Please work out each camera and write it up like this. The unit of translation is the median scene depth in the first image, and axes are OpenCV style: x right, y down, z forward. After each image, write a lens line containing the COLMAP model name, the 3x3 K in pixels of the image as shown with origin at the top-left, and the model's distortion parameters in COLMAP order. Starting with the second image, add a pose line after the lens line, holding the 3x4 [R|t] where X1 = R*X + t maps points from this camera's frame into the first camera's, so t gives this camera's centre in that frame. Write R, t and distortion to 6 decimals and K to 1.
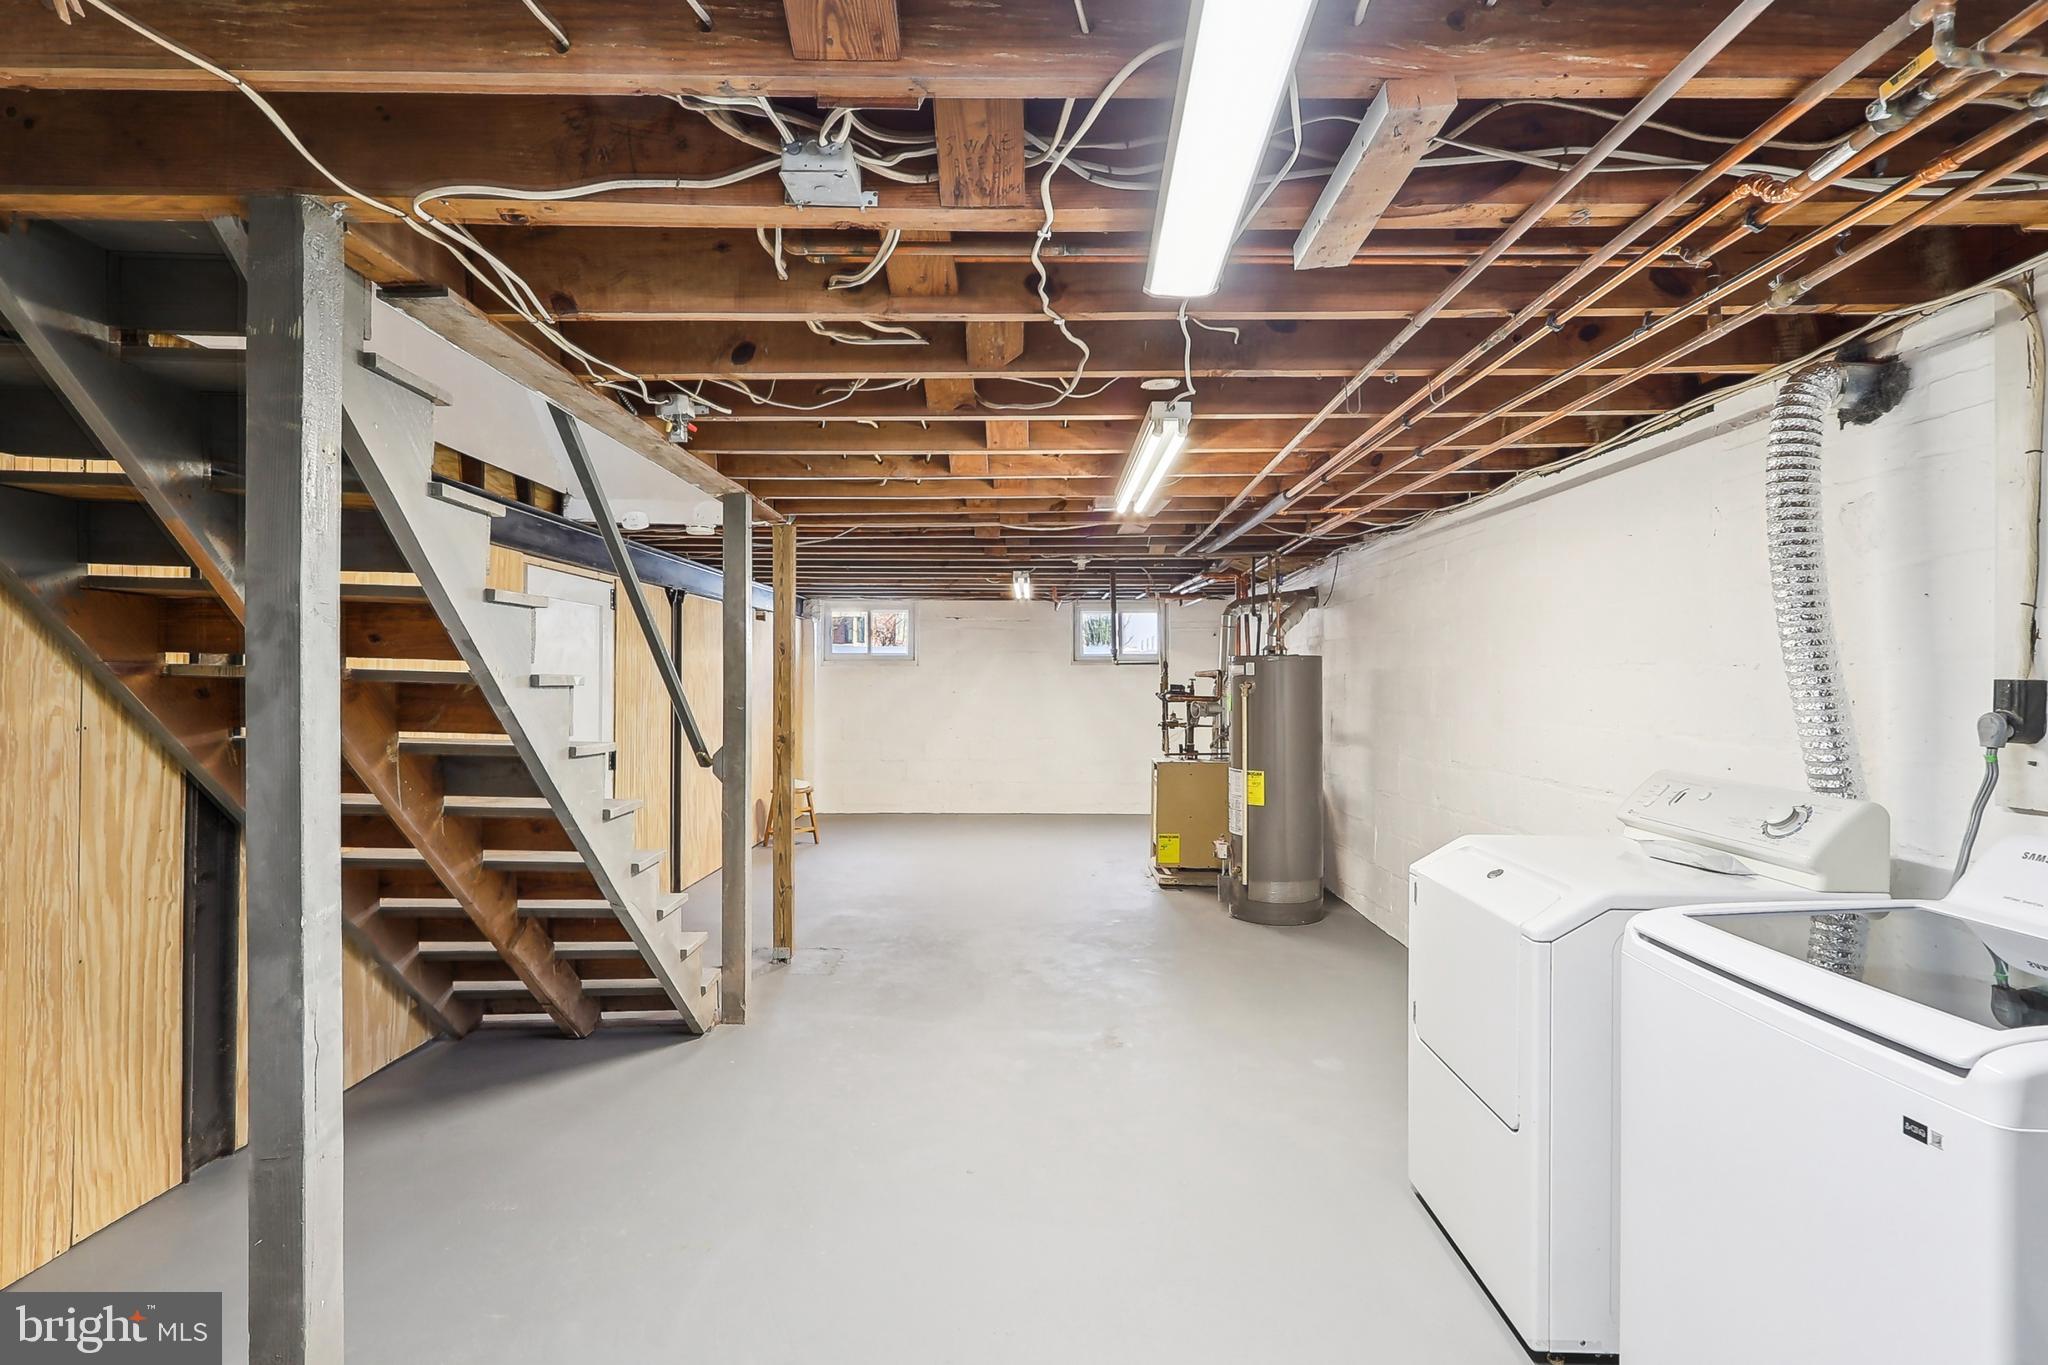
lens RADIAL K [[983.1, 0, 1030.2], [0, 983.1, 671.9], [0, 0, 1]] dist [0.003622, -0.002653]
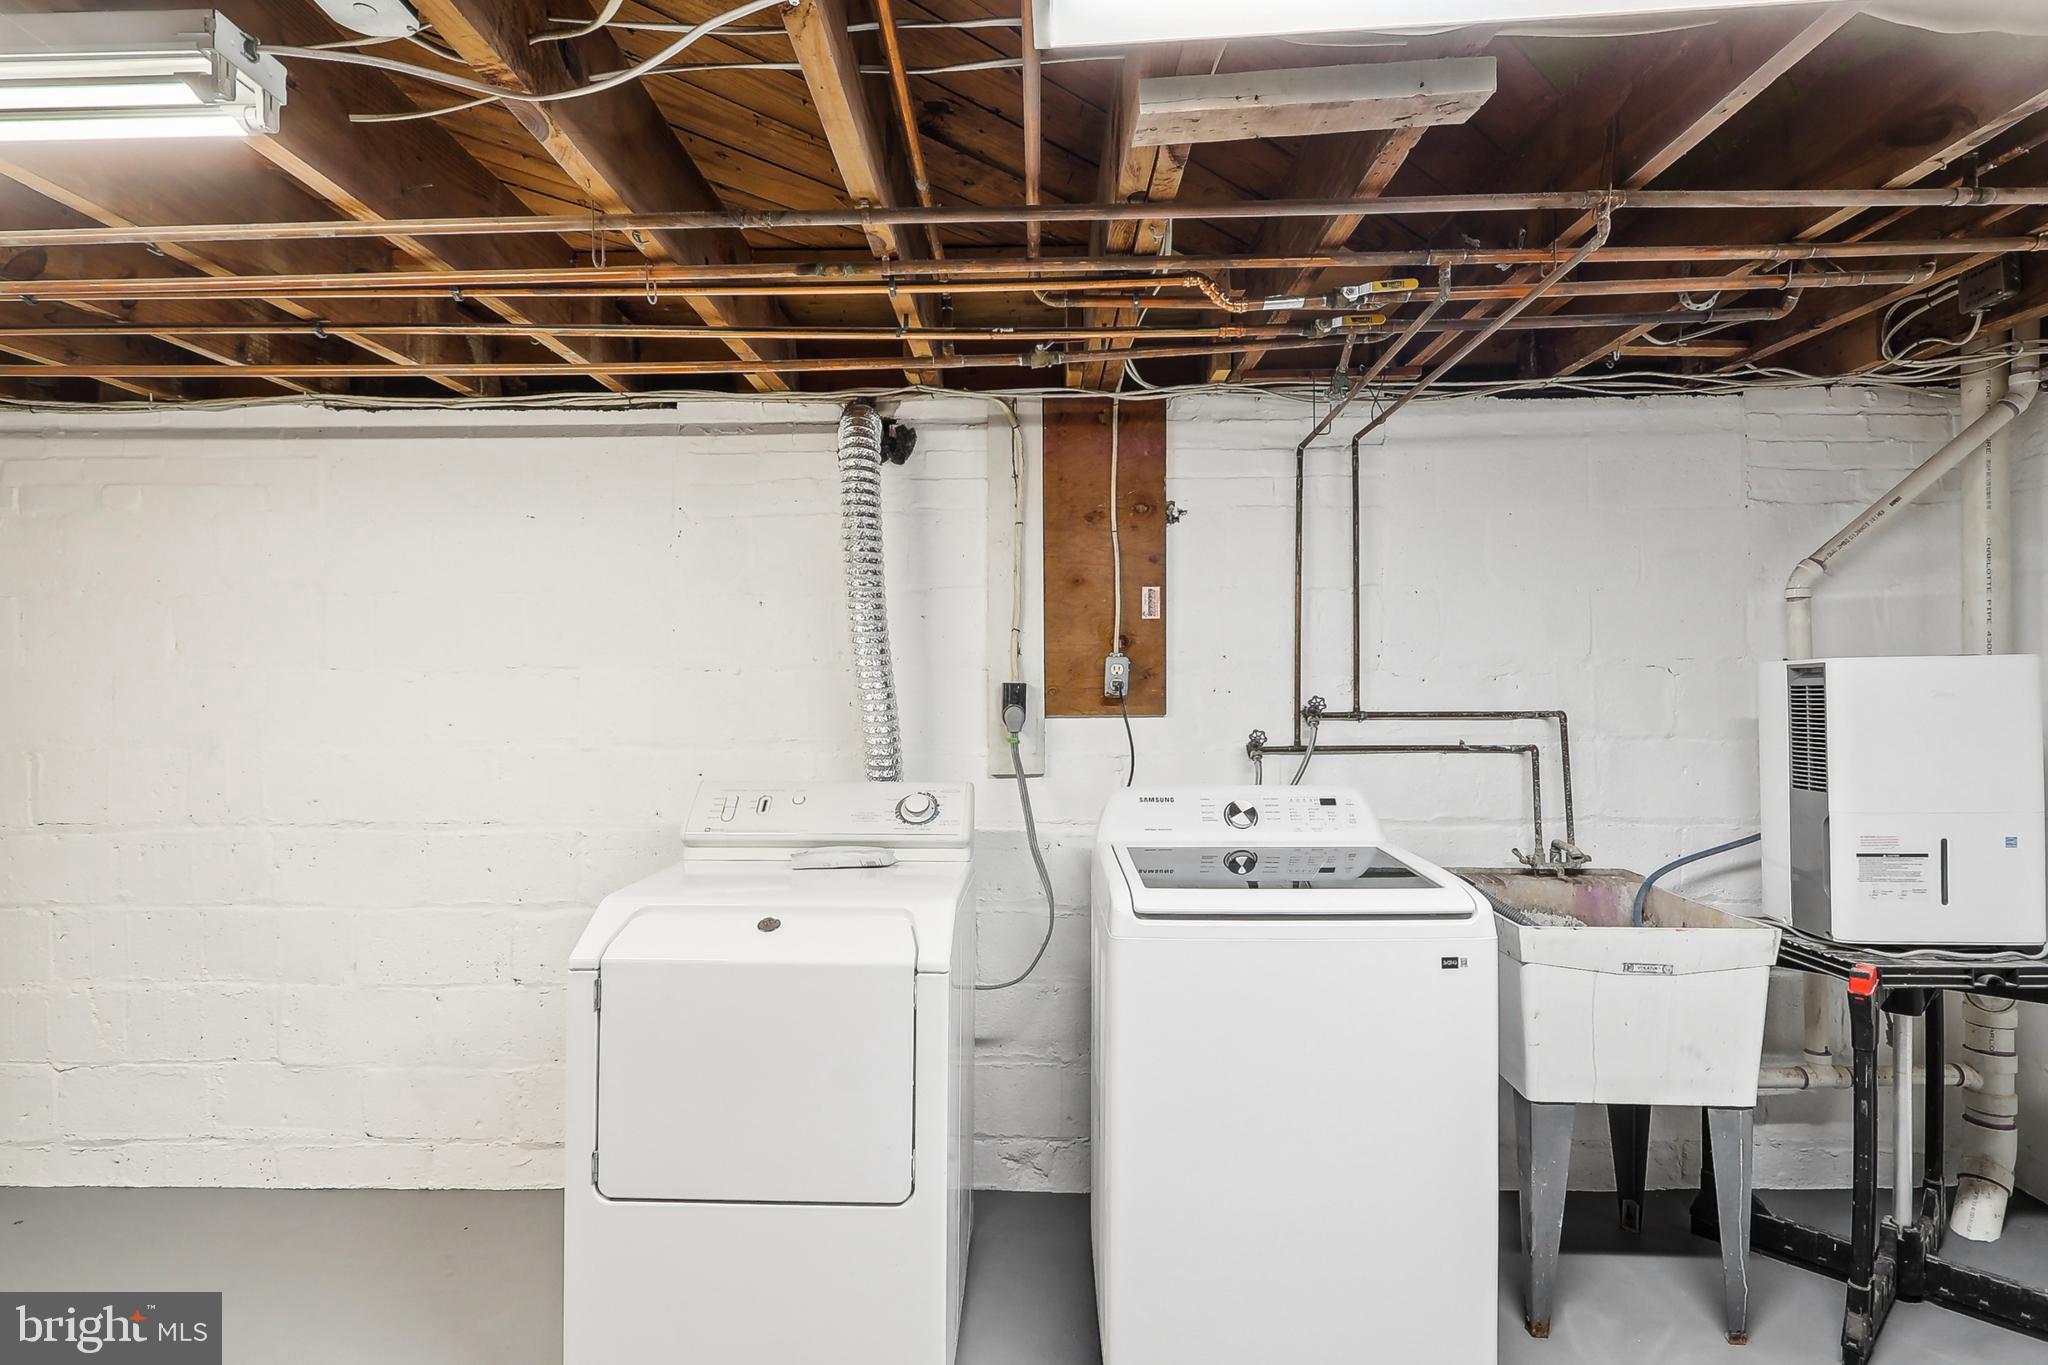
lens RADIAL K [[983.1, 0, 1016.2], [0, 983.1, 688.7], [0, 0, 1]] dist [0.003622, -0.002653]
pose [[0.024163, 0.001848, 0.999706, -0.336064], [-0.002032, 0.999996, -0.001800, 0.015467], [-0.999706, -0.001988, 0.024166, 0.807424]]
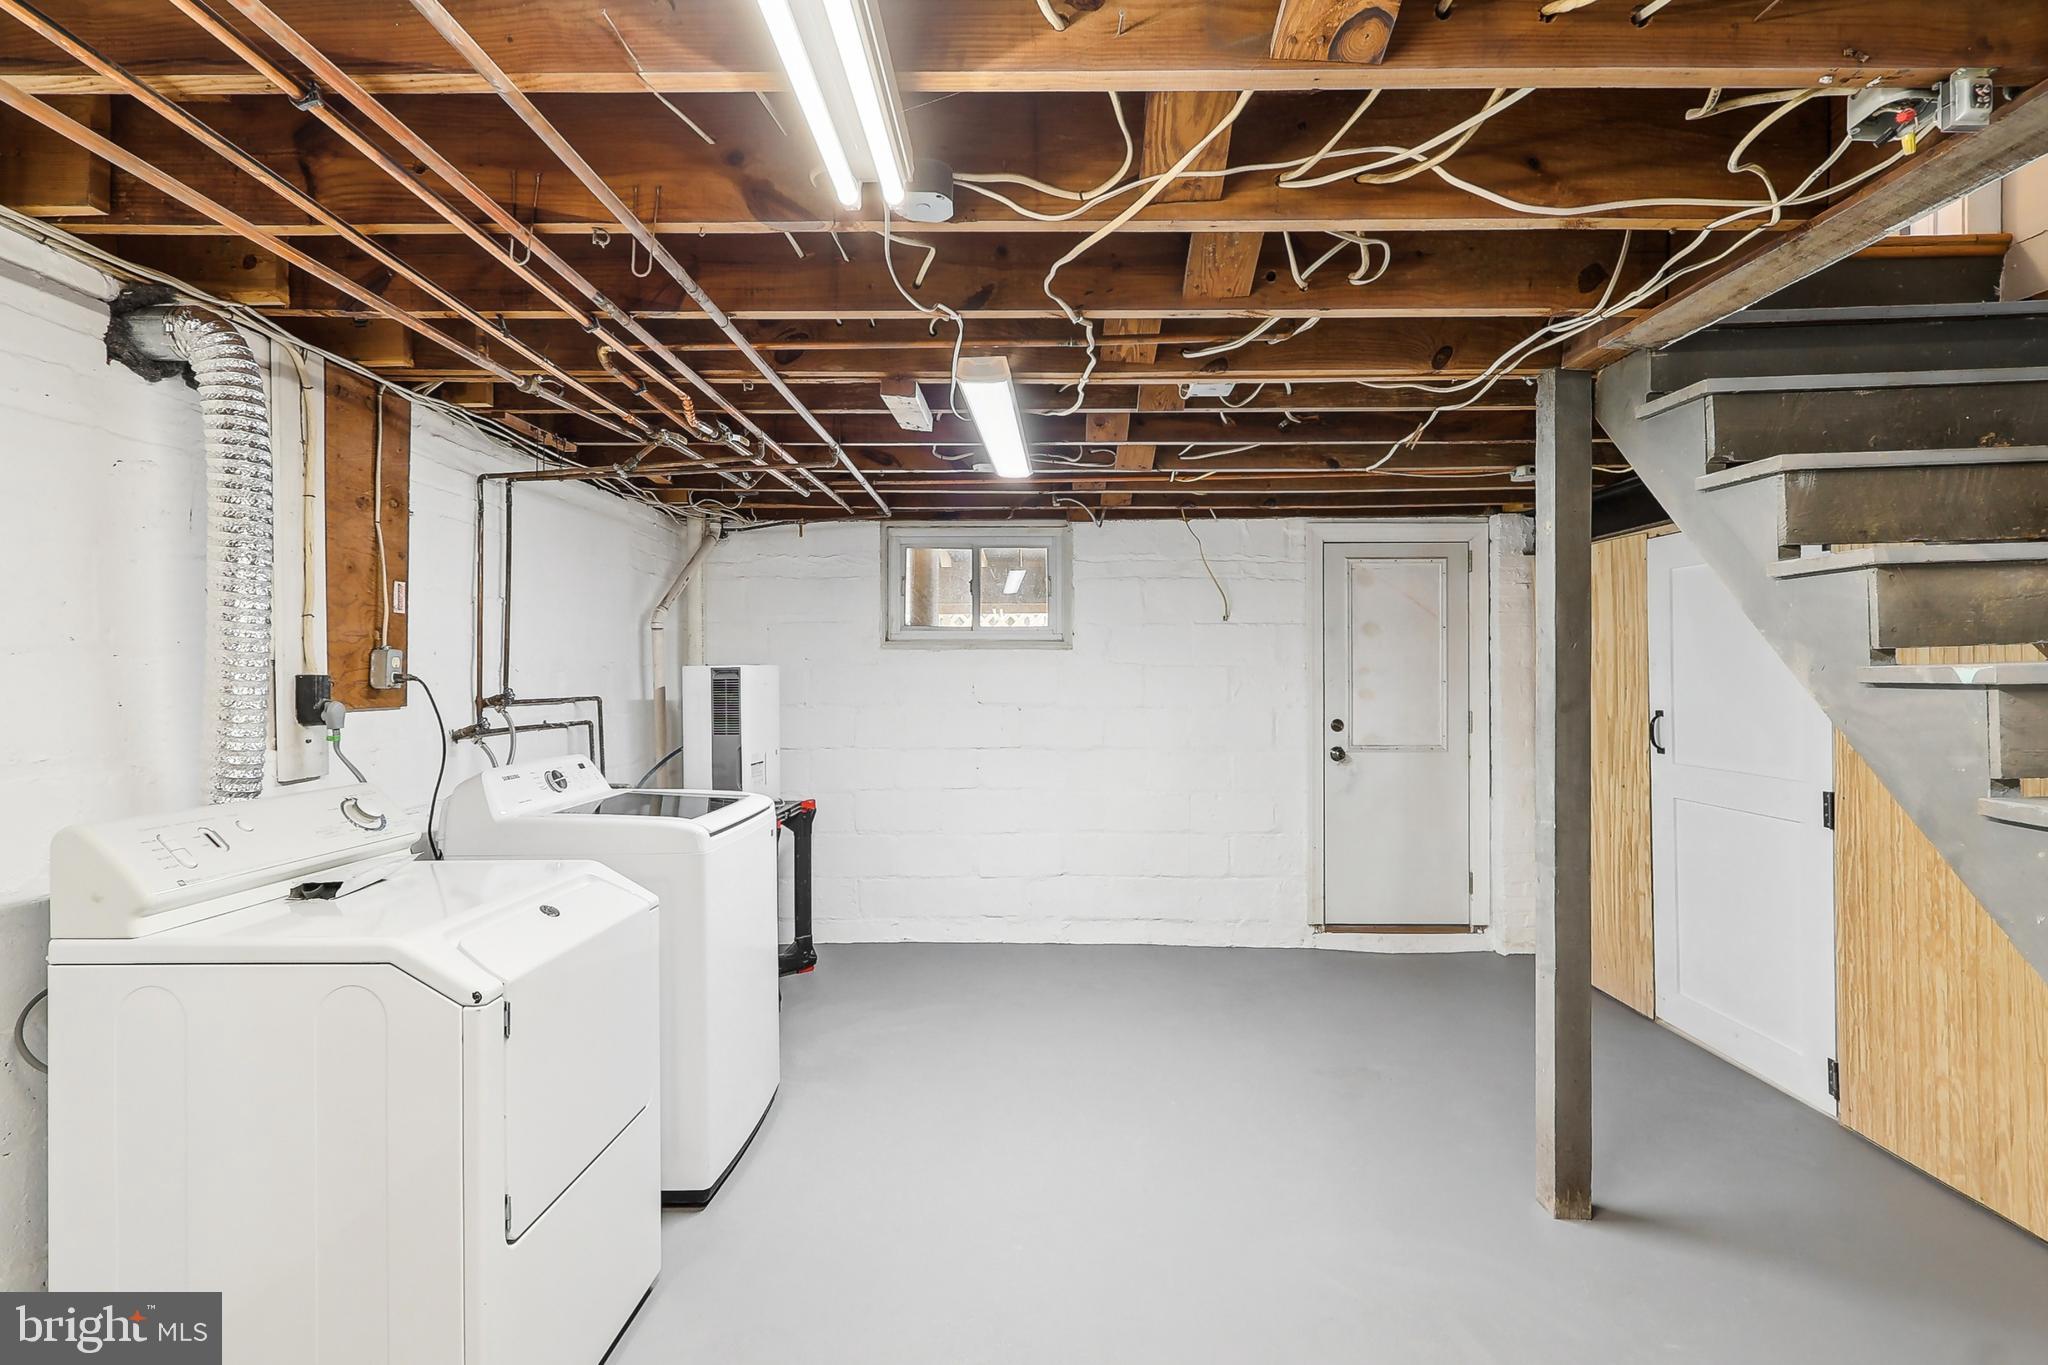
lens RADIAL K [[983.1, 0, 1022.6], [0, 983.1, 677.0], [0, 0, 1]] dist [0.003622, -0.002653]
pose [[-0.999905, 0.007426, 0.011633, 0.071779], [0.007340, 0.999945, -0.007435, 0.022201], [-0.011687, -0.007349, -0.999905, 1.884447]]
